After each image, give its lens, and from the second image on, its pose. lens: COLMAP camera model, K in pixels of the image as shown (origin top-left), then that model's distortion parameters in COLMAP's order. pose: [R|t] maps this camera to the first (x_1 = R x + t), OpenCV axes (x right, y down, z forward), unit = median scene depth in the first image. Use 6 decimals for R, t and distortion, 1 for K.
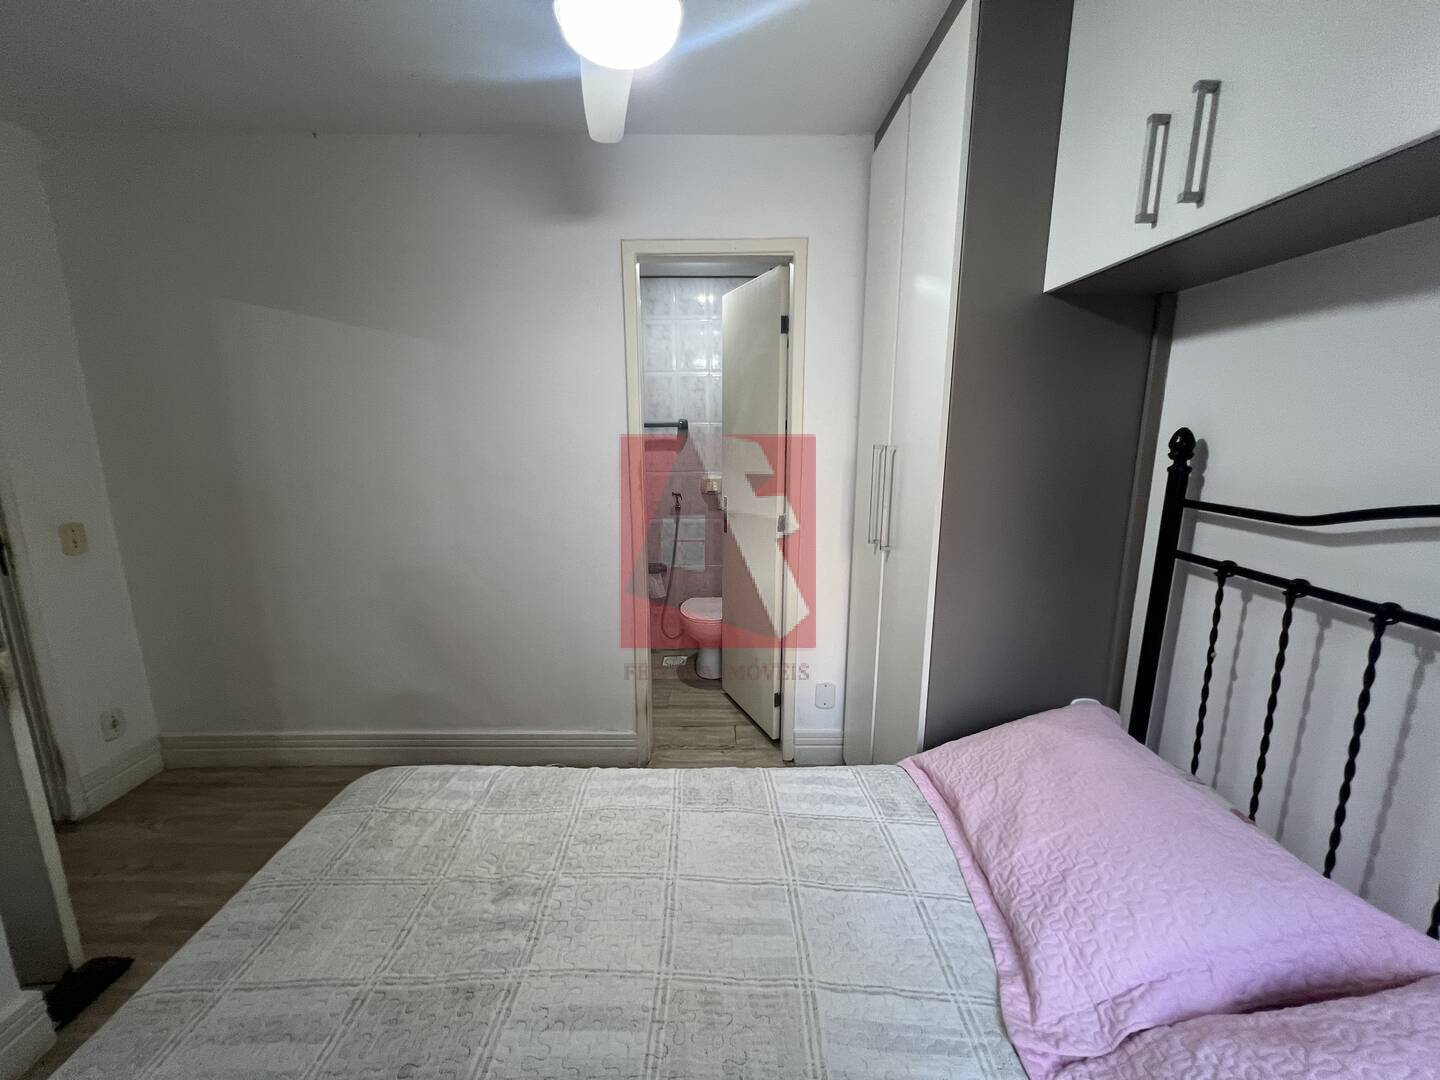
lens RADIAL K [[577.3, 0, 720.0], [0, 577.3, 540.0], [0, 0, 1]] dist [0.000391, 0.000395]
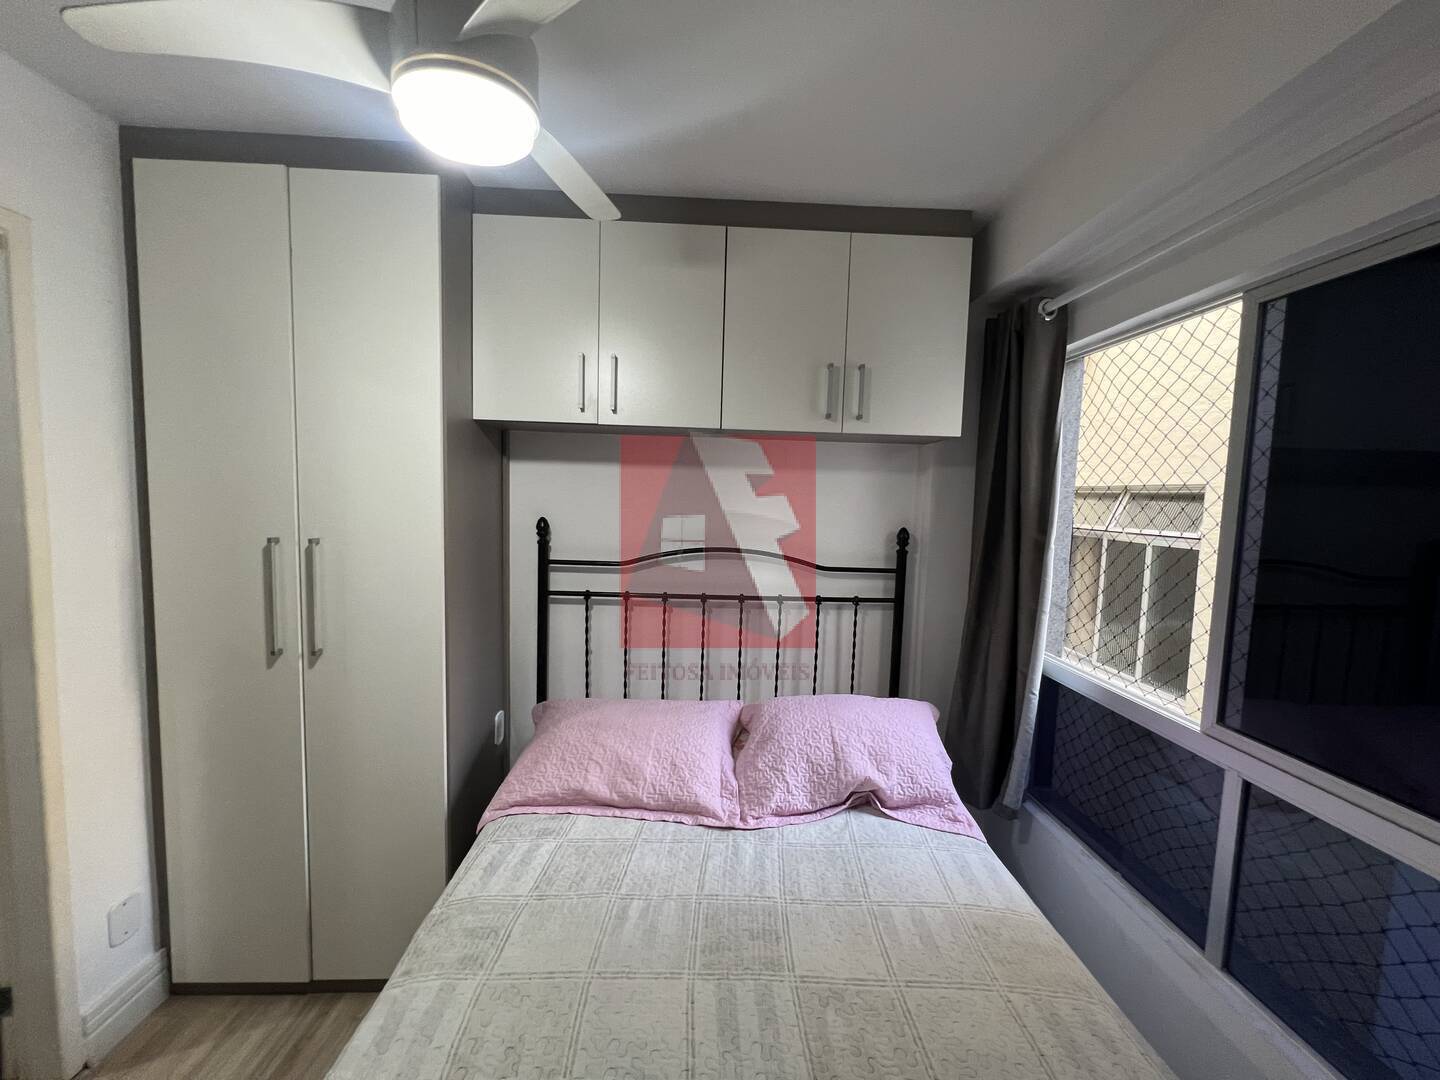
lens RADIAL K [[580.5, 0, 720.0], [0, 580.5, 540.0], [0, 0, 1]] dist [-0.001060, -0.000112]
pose [[-0.023838, -0.082148, 0.996335, -0.931919], [0.159787, 0.983493, 0.084912, -0.205026], [-0.986864, 0.161225, -0.010319, 0.575347]]
